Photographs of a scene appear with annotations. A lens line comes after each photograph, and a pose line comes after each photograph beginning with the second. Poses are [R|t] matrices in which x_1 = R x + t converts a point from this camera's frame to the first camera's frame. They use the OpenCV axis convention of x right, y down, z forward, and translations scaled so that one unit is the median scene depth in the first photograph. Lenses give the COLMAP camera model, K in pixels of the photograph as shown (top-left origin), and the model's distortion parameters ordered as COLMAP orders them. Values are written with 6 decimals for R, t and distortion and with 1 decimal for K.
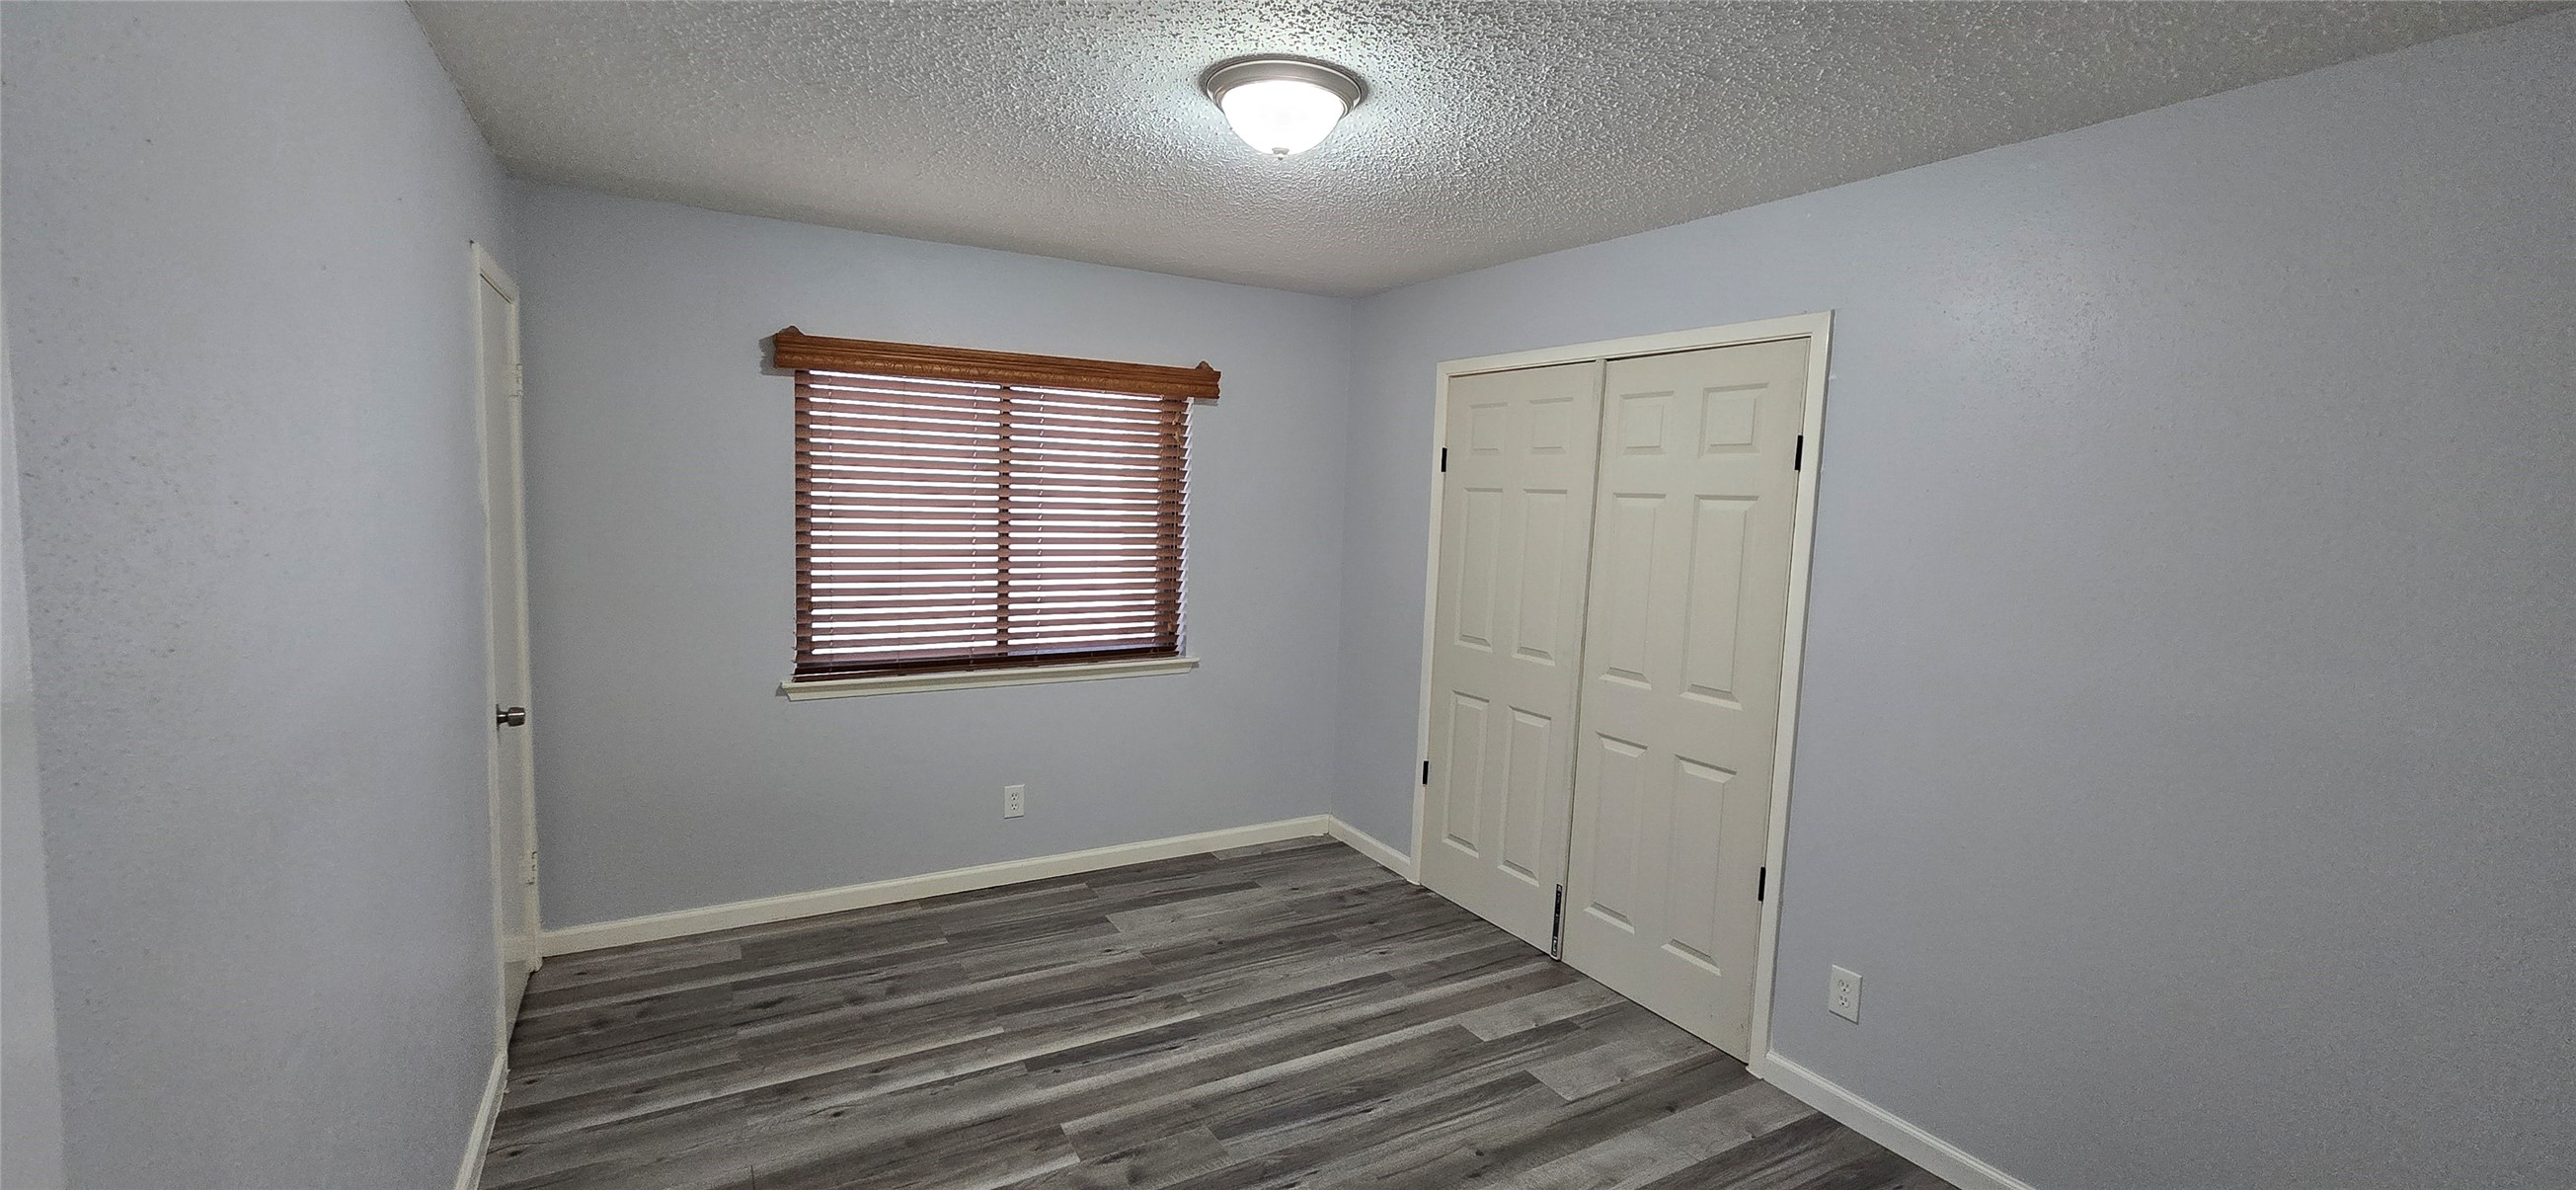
lens RADIAL K [[1055.3, 0, 1297.8], [0, 1055.3, 602.8], [0, 0, 1]] dist [-0.003041, 0.003365]
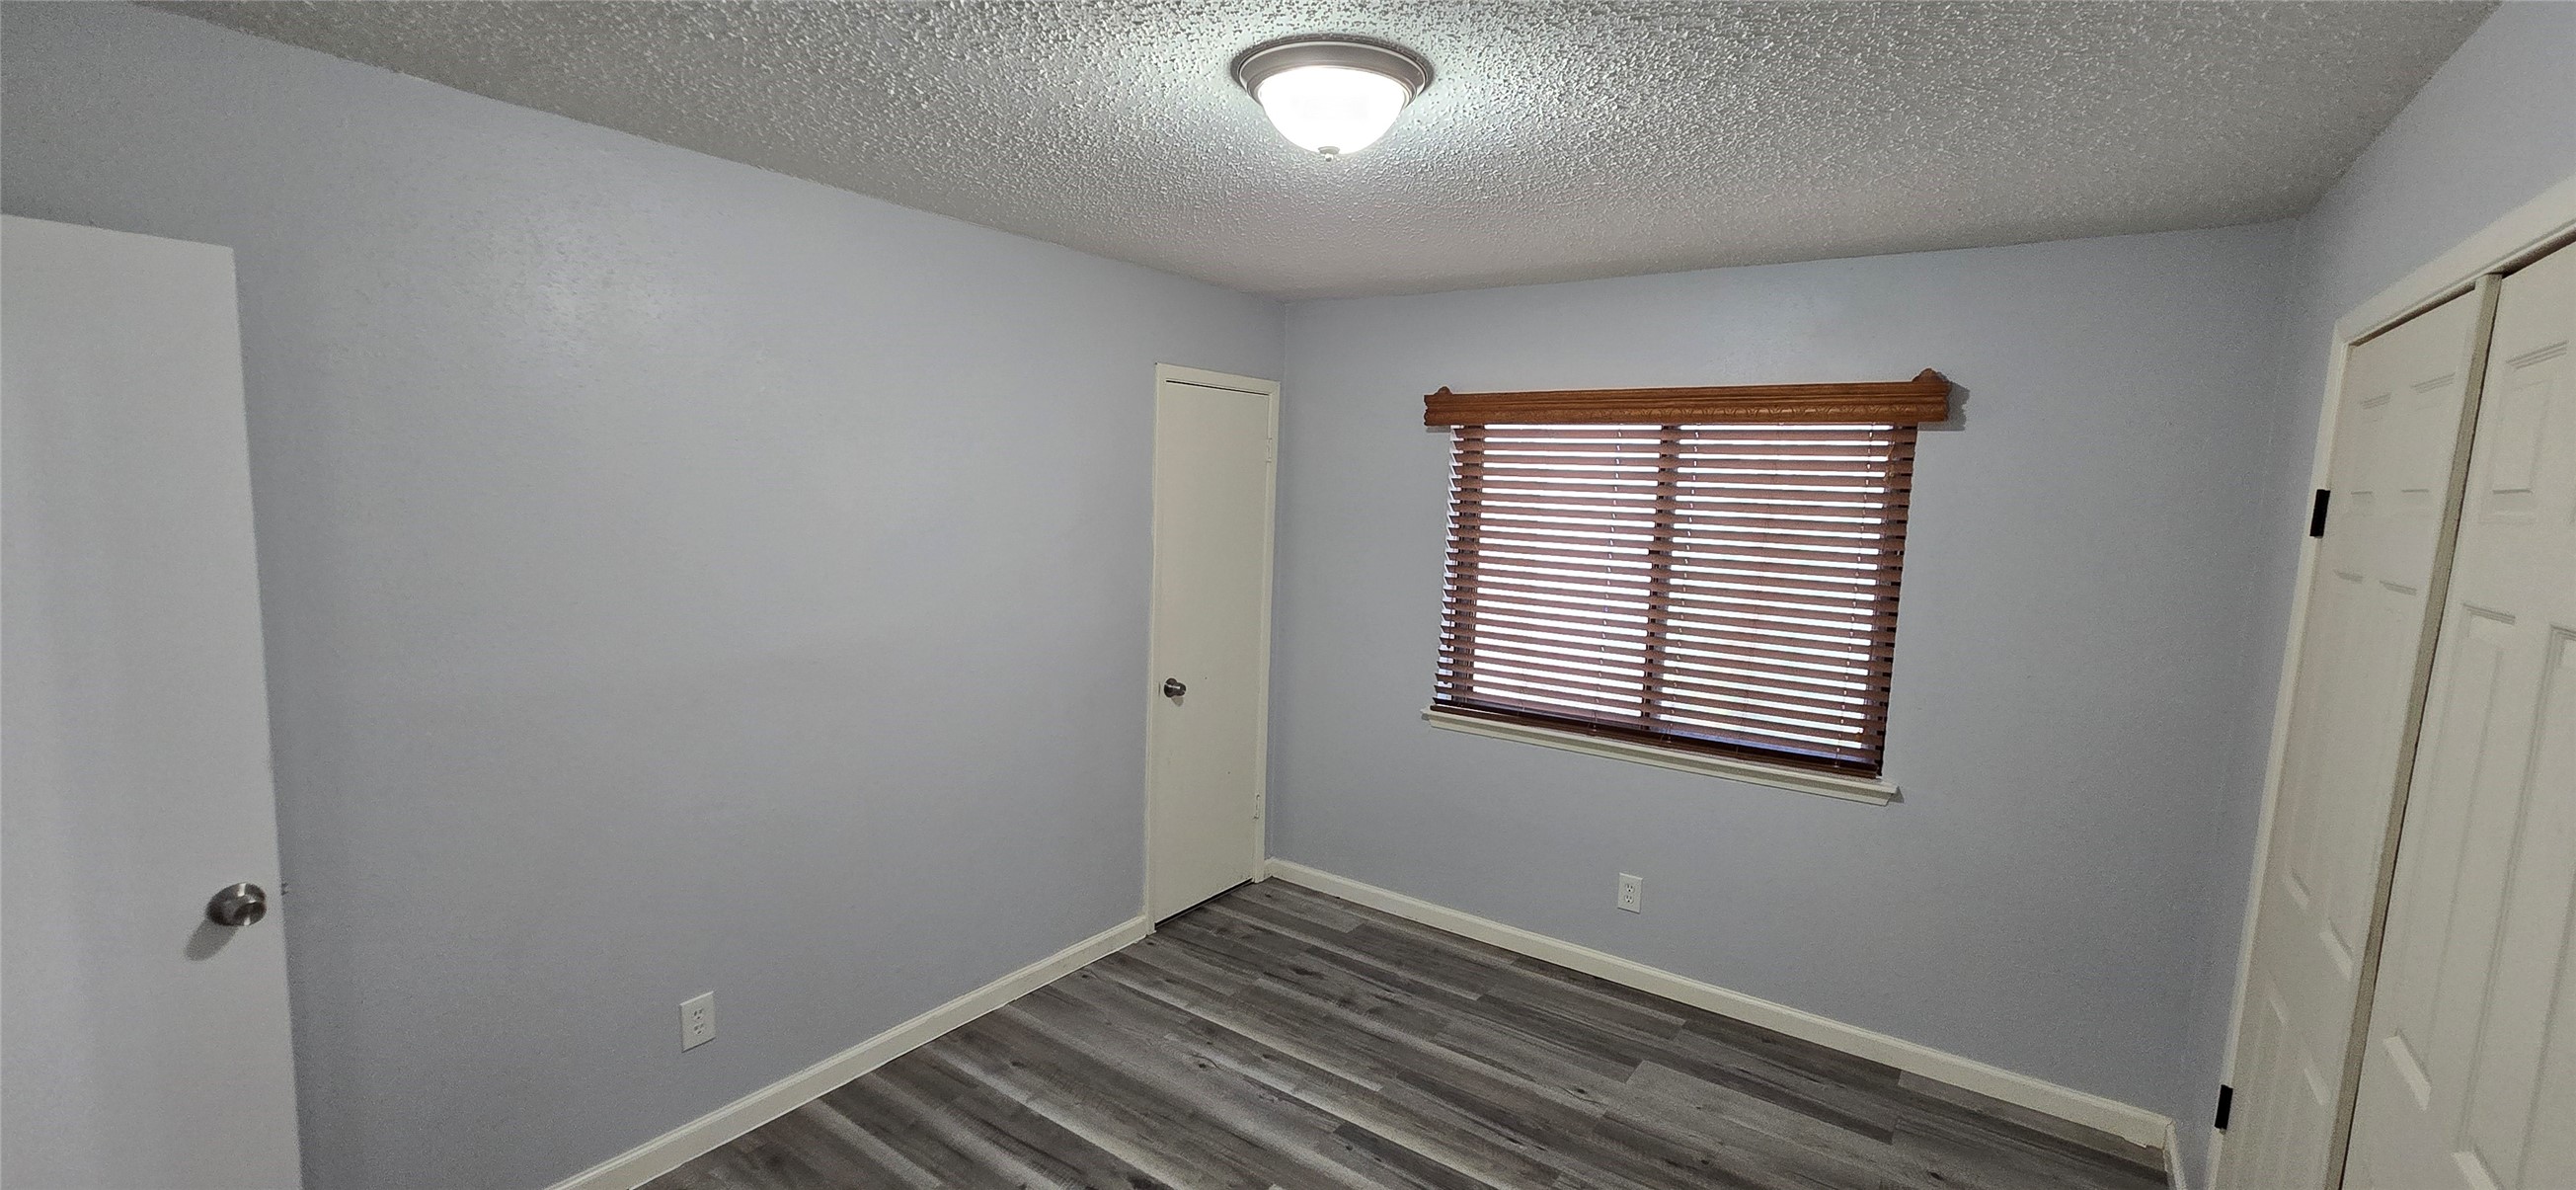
lens RADIAL K [[1055.3, 0, 1270.1], [0, 1055.3, 598.3], [0, 0, 1]] dist [-0.003041, 0.003365]
pose [[0.405668, 0.082866, -0.910256, 0.464446], [-0.120063, 0.992084, 0.036808, -0.062781], [0.906101, 0.094356, 0.412406, 0.400560]]
